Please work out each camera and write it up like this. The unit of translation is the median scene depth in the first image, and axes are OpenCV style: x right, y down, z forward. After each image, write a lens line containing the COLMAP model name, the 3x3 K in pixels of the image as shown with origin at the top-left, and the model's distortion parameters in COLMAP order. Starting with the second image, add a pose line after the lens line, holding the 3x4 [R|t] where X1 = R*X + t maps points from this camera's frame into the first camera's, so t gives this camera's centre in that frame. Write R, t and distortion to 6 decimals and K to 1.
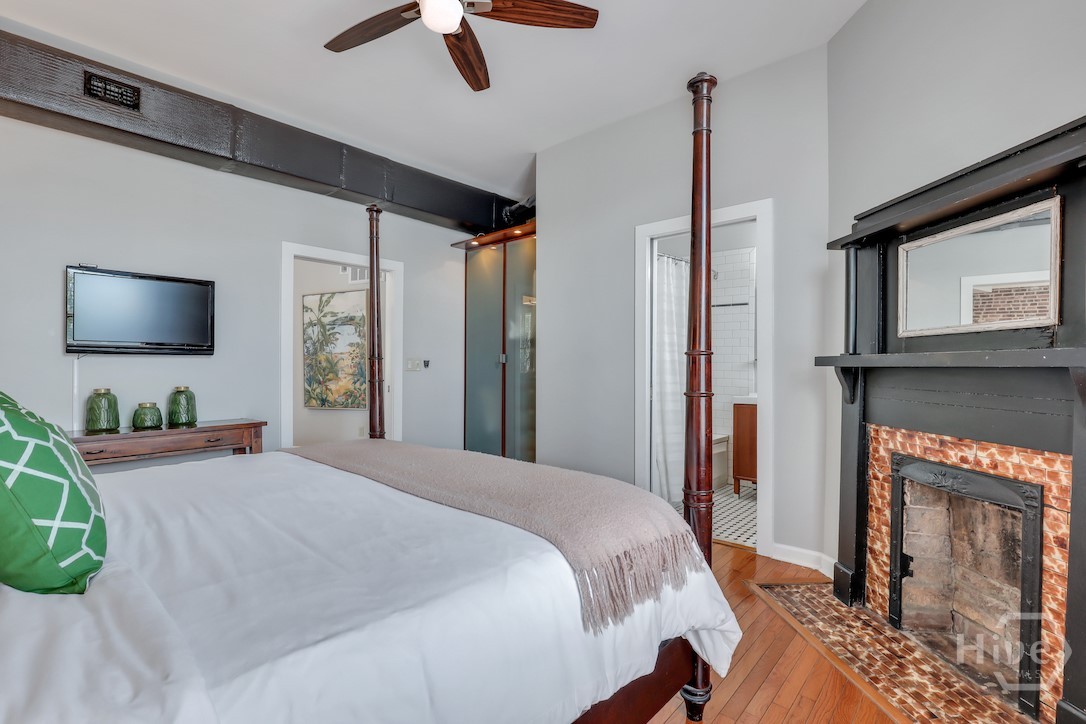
lens RADIAL K [[502.4, 0, 542.8], [0, 502.4, 368.7], [0, 0, 1]] dist [-0.038542, 0.005205]
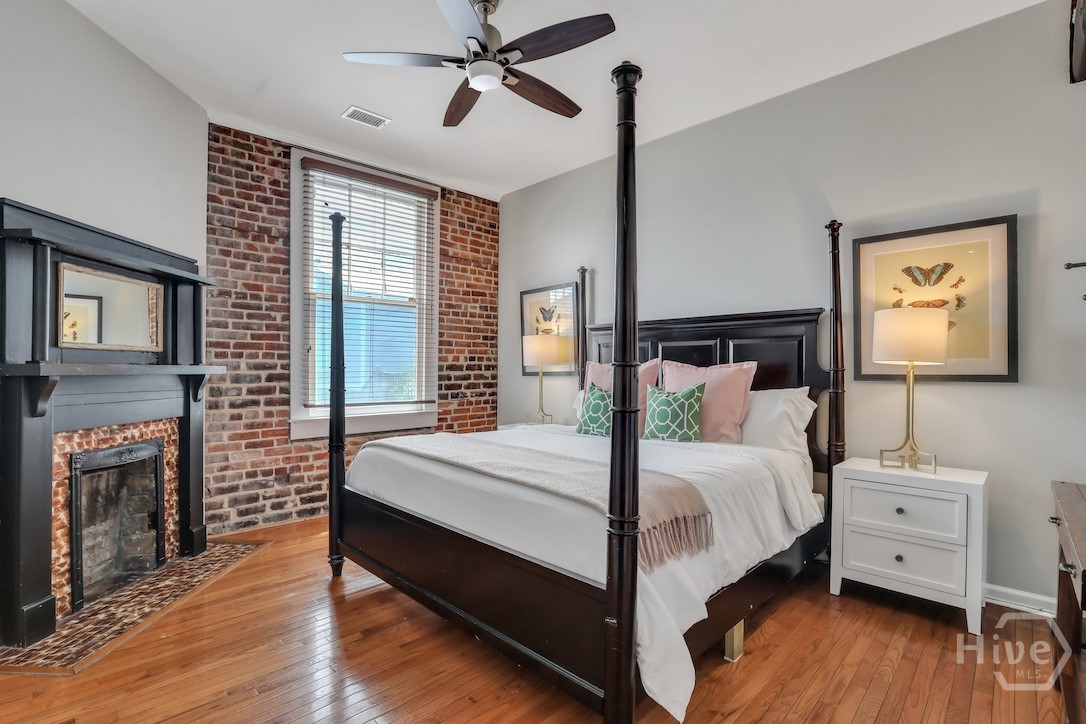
lens RADIAL K [[502.4, 0, 541.8], [0, 502.4, 365.5], [0, 0, 1]] dist [-0.038542, 0.005205]
pose [[-0.998734, -0.003462, 0.050186, -0.397635], [-0.003585, 0.999991, -0.002361, -0.028118], [-0.050178, -0.002538, -0.998737, 2.145563]]
